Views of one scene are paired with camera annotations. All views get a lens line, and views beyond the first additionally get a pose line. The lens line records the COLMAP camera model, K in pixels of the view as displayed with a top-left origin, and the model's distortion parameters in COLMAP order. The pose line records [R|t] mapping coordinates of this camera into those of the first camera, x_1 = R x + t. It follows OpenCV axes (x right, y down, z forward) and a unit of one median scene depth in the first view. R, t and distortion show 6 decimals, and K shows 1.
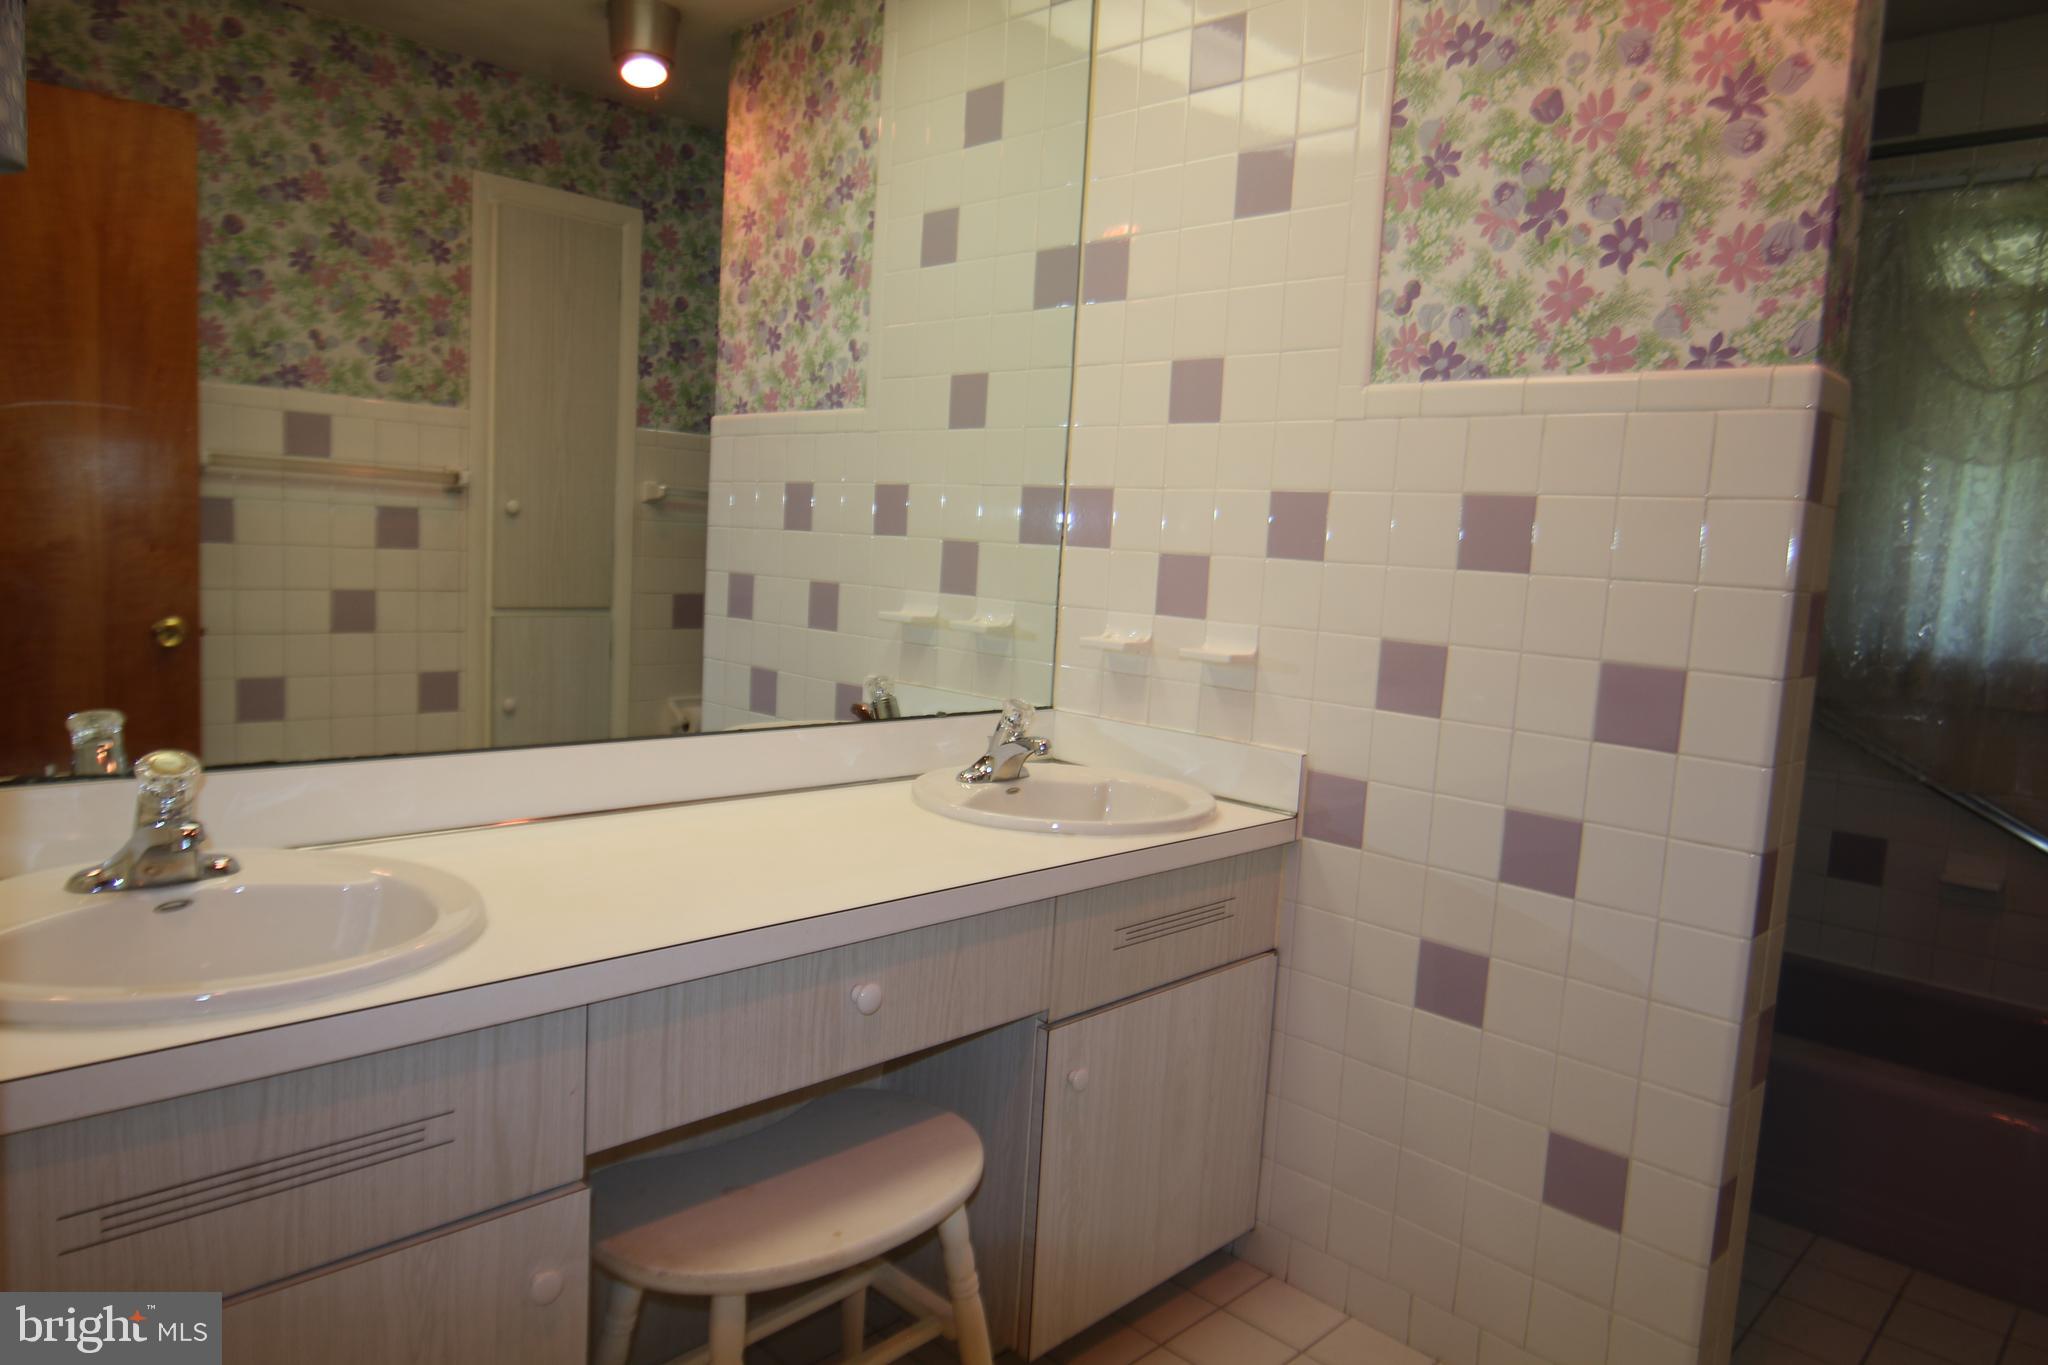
lens RADIAL K [[1291.8, 0, 1024.2], [0, 1291.8, 681.4], [0, 0, 1]] dist [-0.019855, 0.009165]
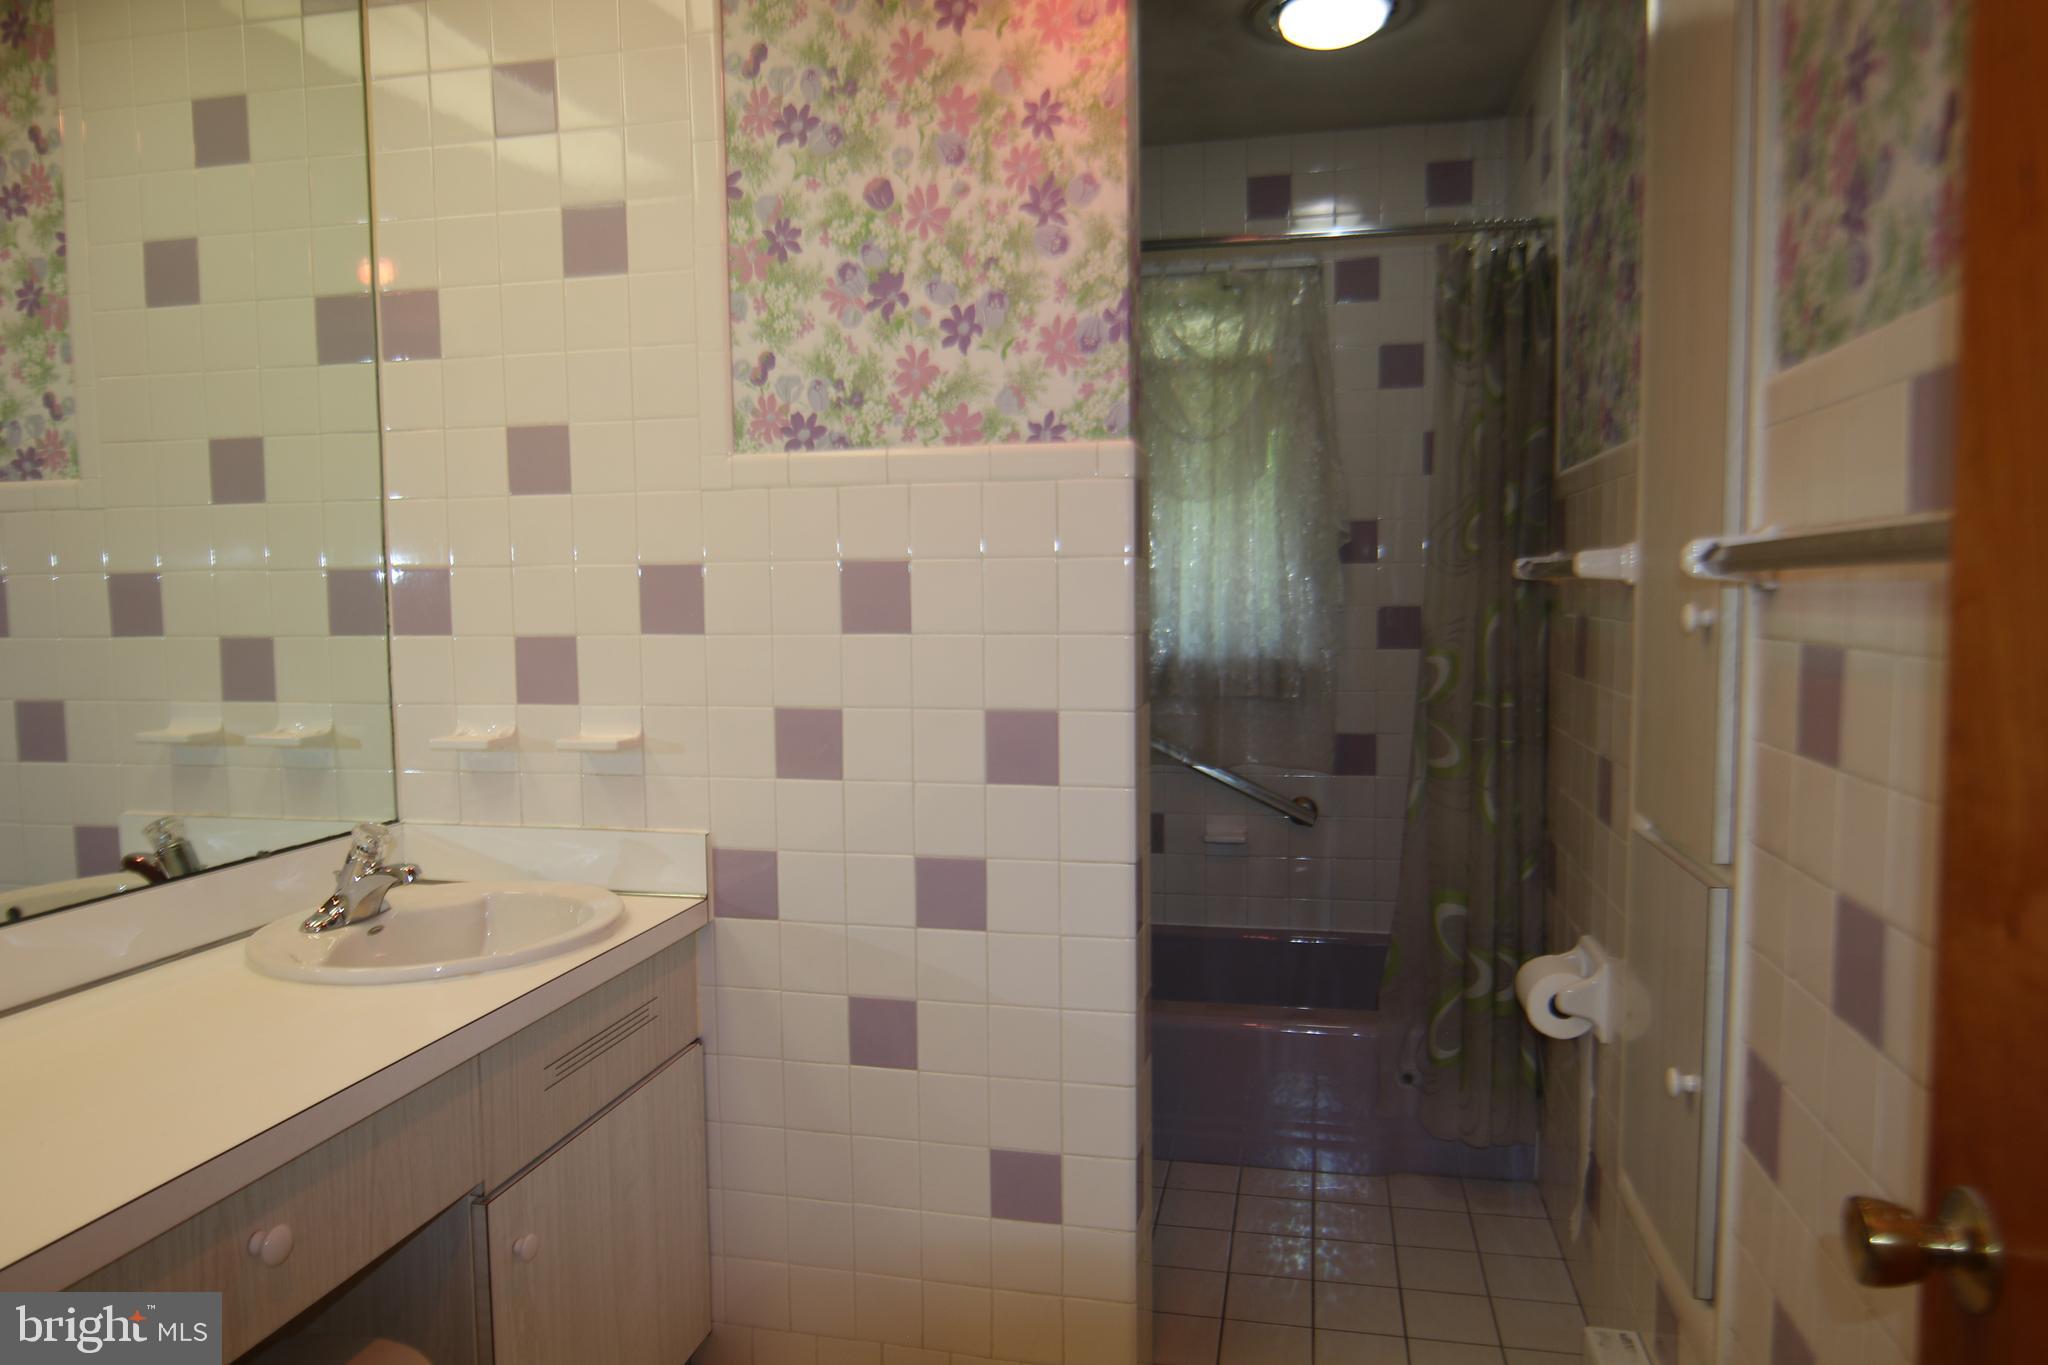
lens RADIAL K [[1291.8, 0, 1020.0], [0, 1291.8, 679.8], [0, 0, 1]] dist [-0.019855, 0.009165]
pose [[0.847864, -0.105444, 0.519623, -0.079345], [0.116752, 0.993100, 0.011021, -0.043951], [-0.517200, 0.051322, 0.854325, 0.048467]]
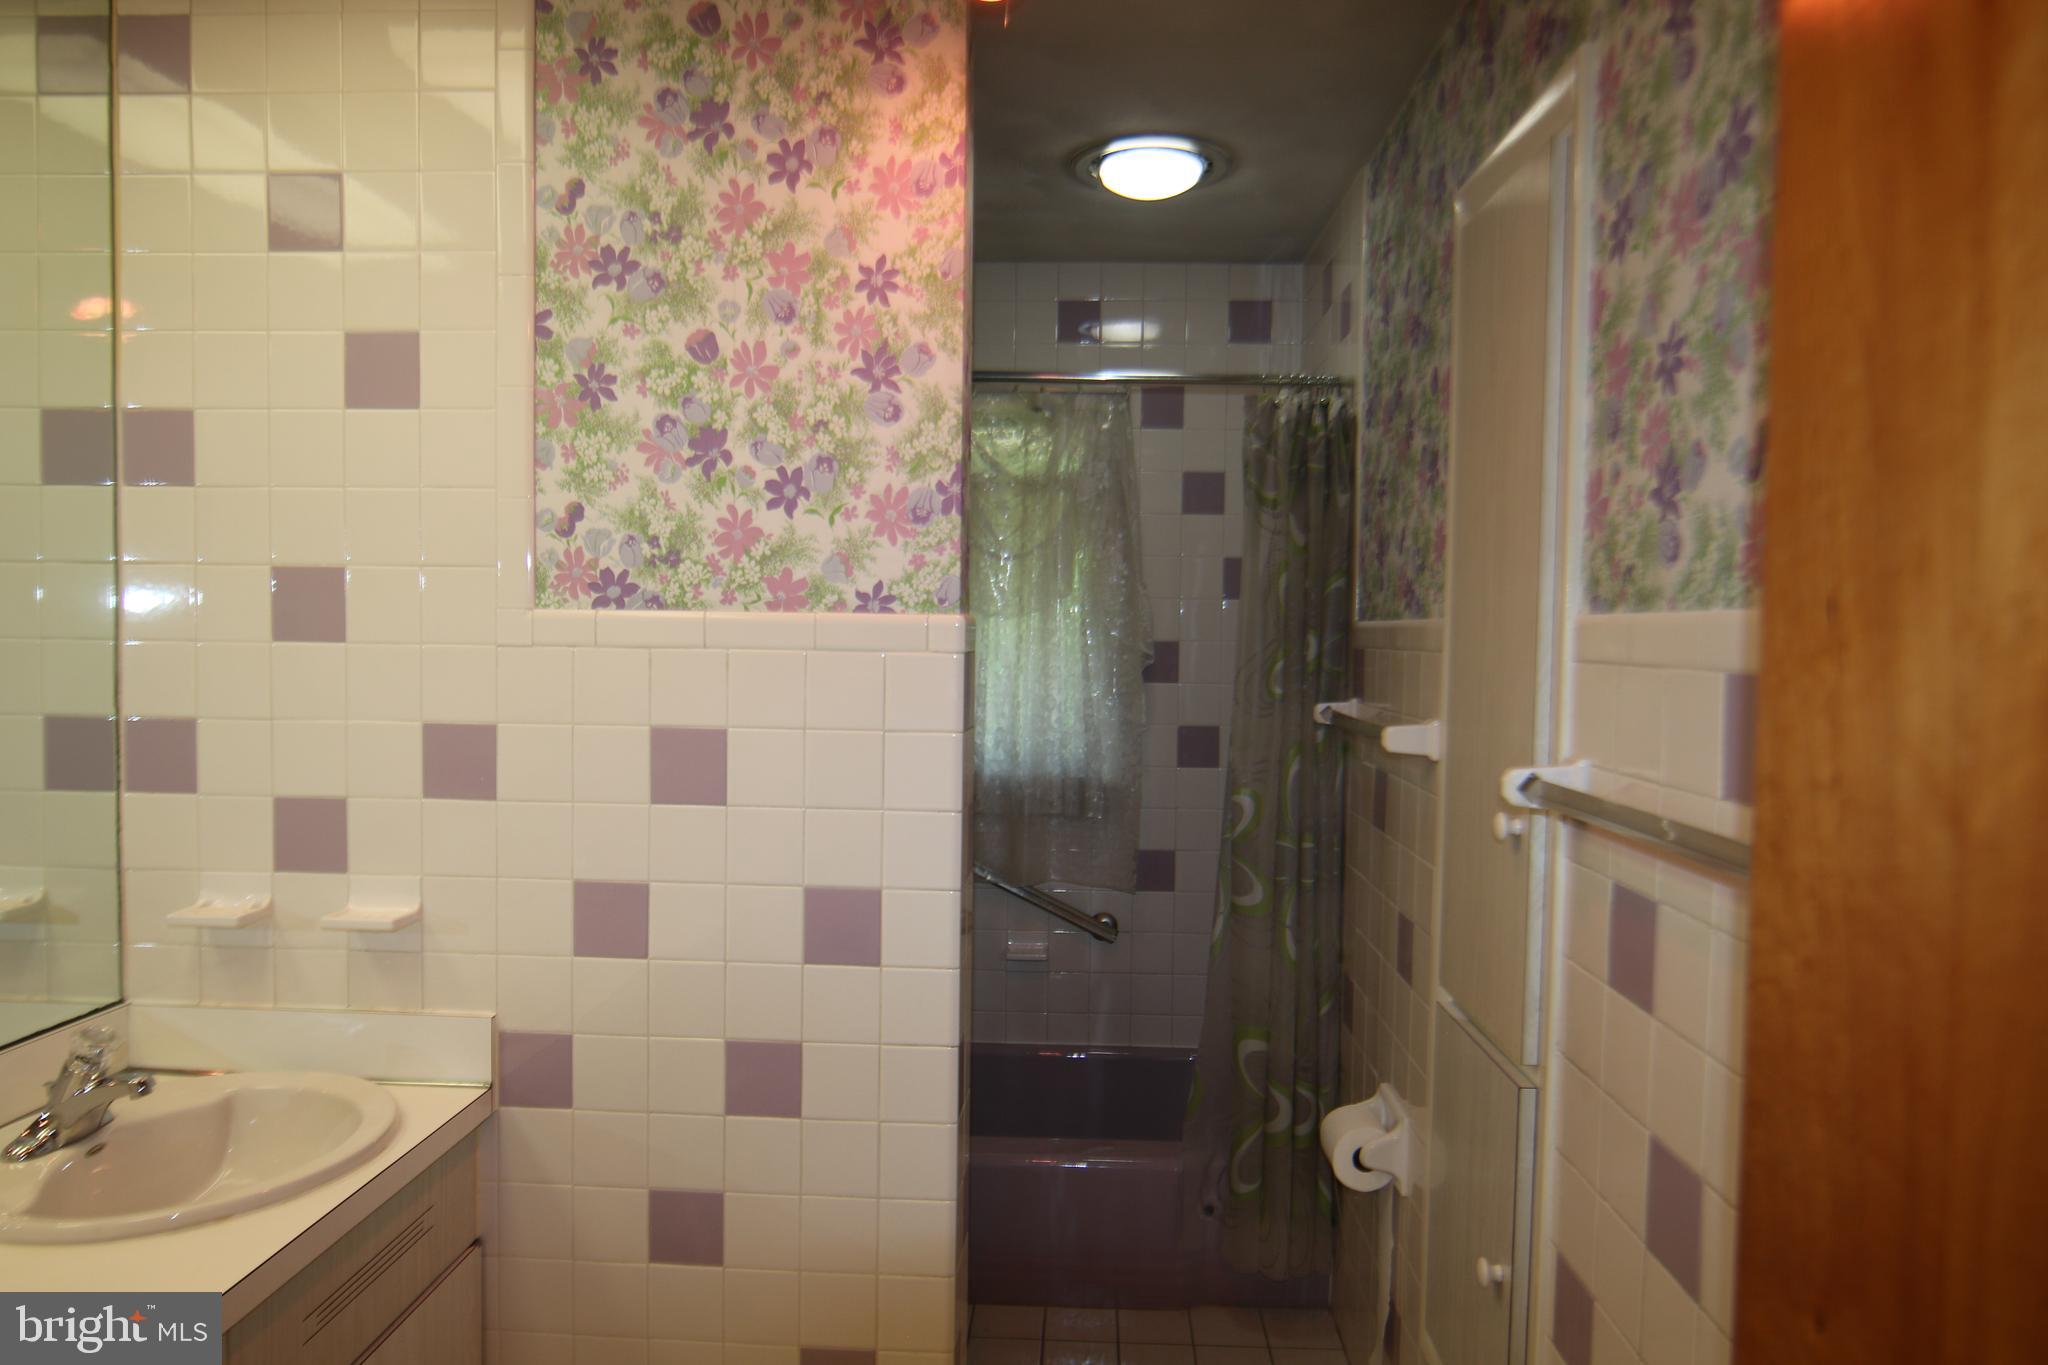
lens RADIAL K [[1291.8, 0, 1019.3], [0, 1291.8, 678.6], [0, 0, 1]] dist [-0.019855, 0.009165]
pose [[0.748163, -0.073705, 0.659408, -0.085243], [0.099952, 0.994990, -0.002190, -0.145613], [-0.655943, 0.067548, 0.751782, 0.082550]]
